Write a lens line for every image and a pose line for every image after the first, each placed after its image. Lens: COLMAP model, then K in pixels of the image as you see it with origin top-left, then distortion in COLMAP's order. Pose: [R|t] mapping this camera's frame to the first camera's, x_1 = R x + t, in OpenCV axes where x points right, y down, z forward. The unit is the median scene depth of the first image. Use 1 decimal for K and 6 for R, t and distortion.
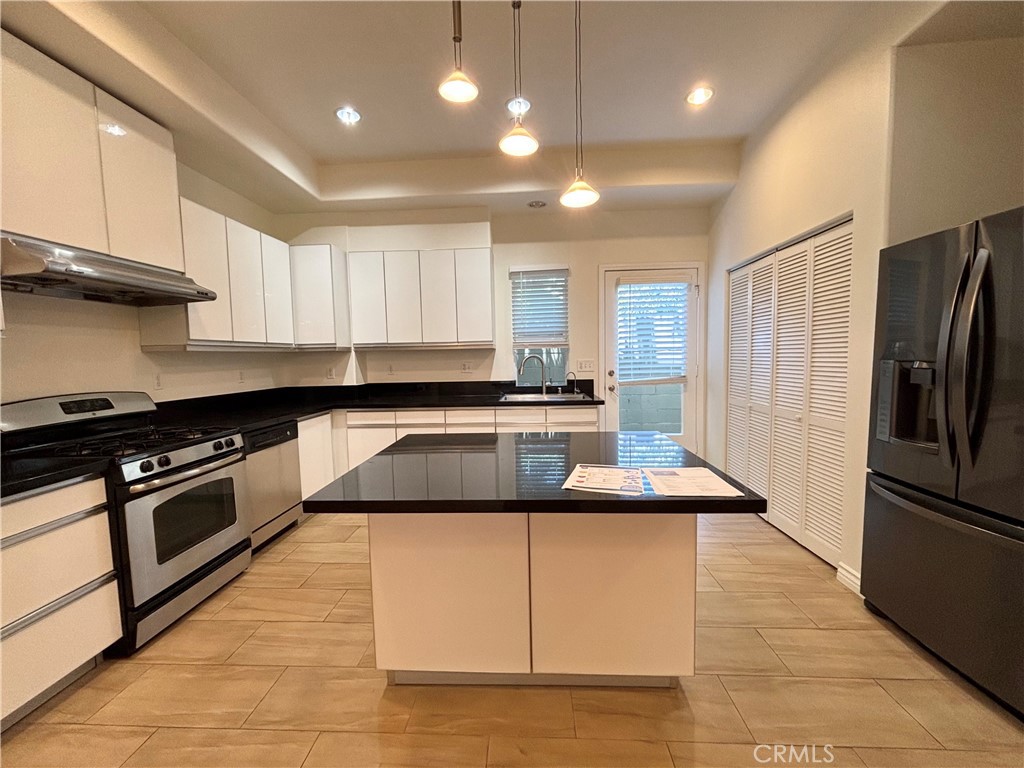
lens RADIAL K [[417.2, 0, 507.2], [0, 417.2, 384.4], [0, 0, 1]] dist [0.004248, -0.000372]
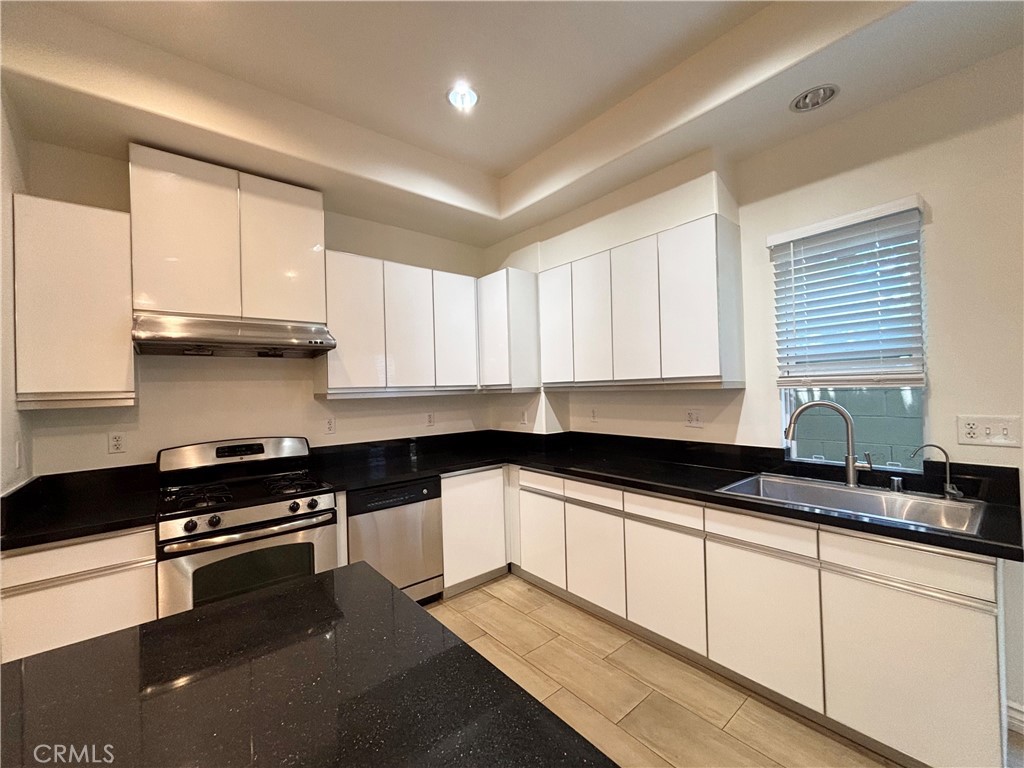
lens RADIAL K [[414.2, 0, 512.0], [0, 414.2, 384.0], [0, 0, 1]] dist [0.007272, 0.000033]
pose [[0.685821, -0.006532, -0.727741, 0.195726], [-0.037486, 0.998315, -0.044287, -0.064312], [0.726804, 0.057653, 0.684421, 0.455969]]
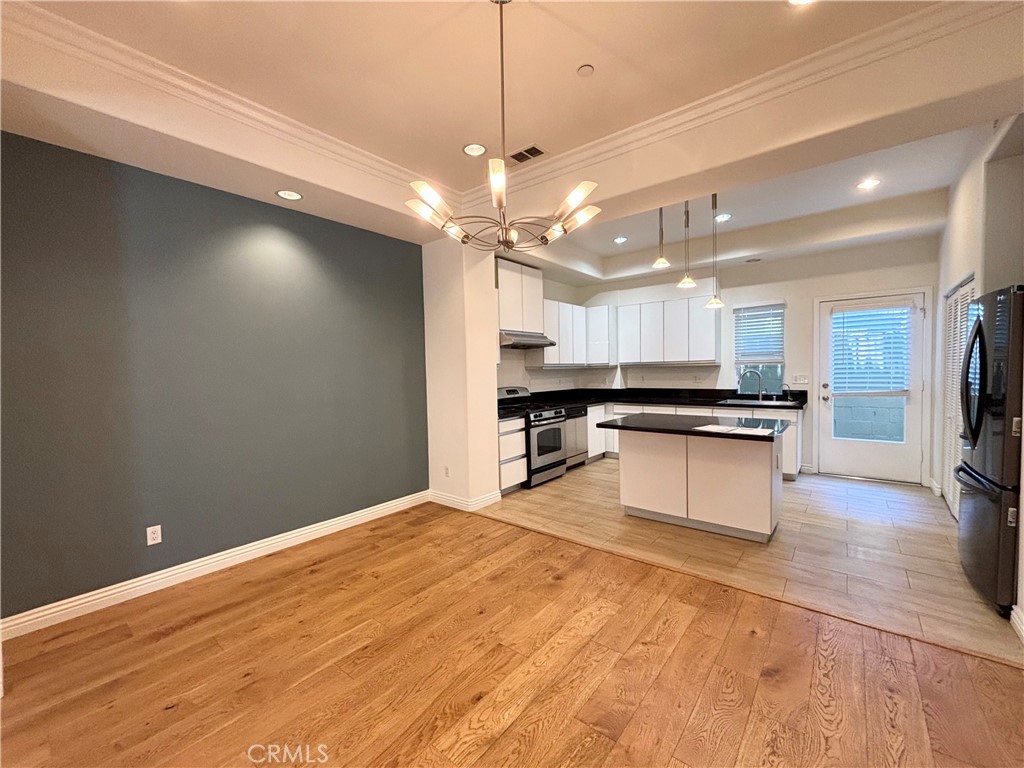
lens RADIAL K [[417.2, 0, 507.2], [0, 417.2, 384.4], [0, 0, 1]] dist [0.004248, -0.000372]
pose [[0.809264, 0.025364, -0.586897, 0.249031], [-0.038018, 0.999234, -0.009239, 0.018268], [0.586213, 0.029789, 0.809609, -0.604465]]
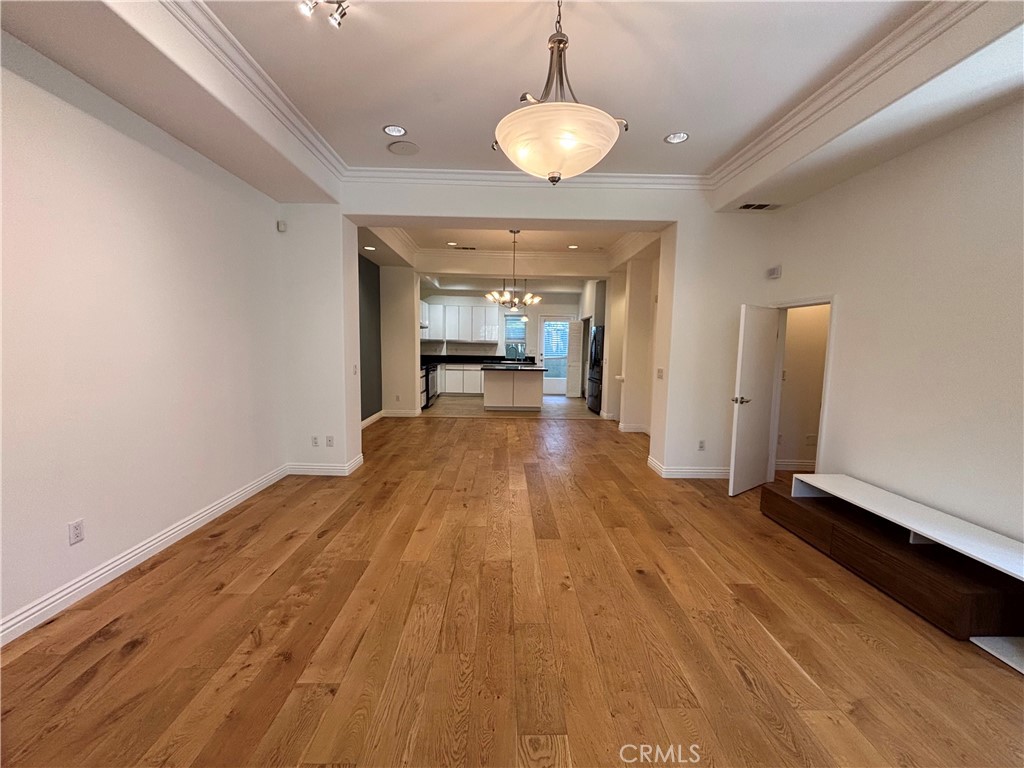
lens RADIAL K [[417.2, 0, 507.2], [0, 417.2, 384.4], [0, 0, 1]] dist [0.004248, -0.000372]
pose [[0.996744, 0.031982, 0.074021, -0.184777], [-0.034022, 0.999071, 0.026466, 0.116883], [-0.073106, -0.028899, 0.996905, -1.903233]]
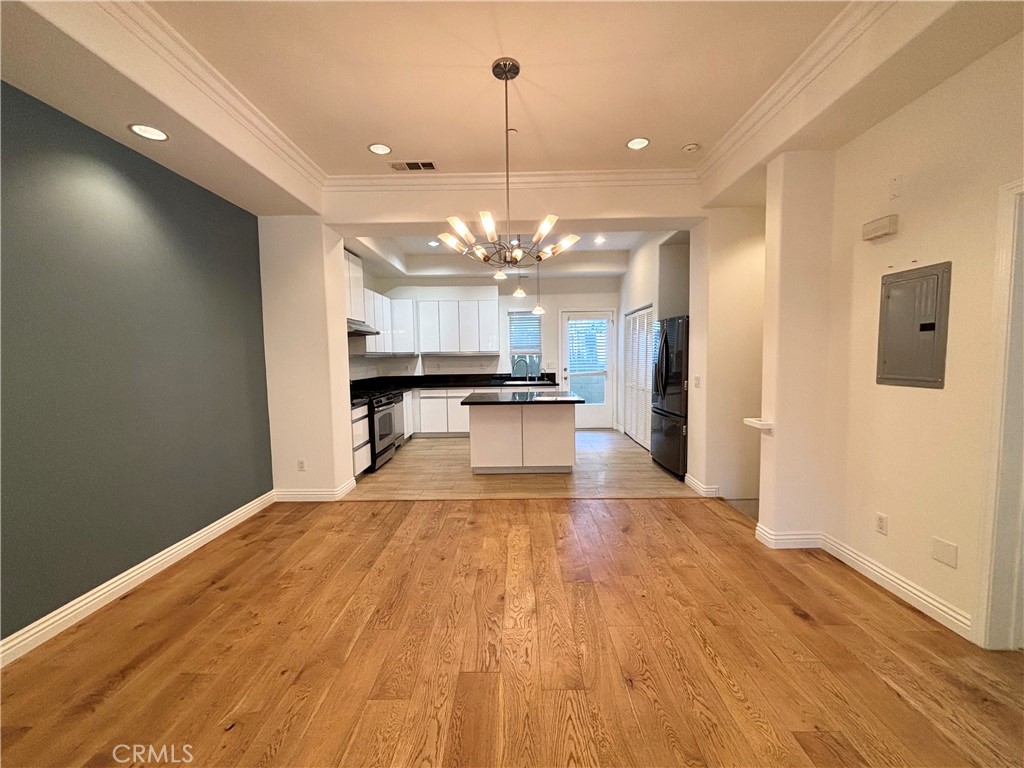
lens RADIAL K [[417.2, 0, 507.2], [0, 417.2, 384.4], [0, 0, 1]] dist [0.004248, -0.000372]
pose [[0.999327, 0.002102, 0.036614, -0.071661], [-0.002125, 0.999998, 0.000601, 0.042225], [-0.036613, -0.000678, 0.999329, -0.880030]]
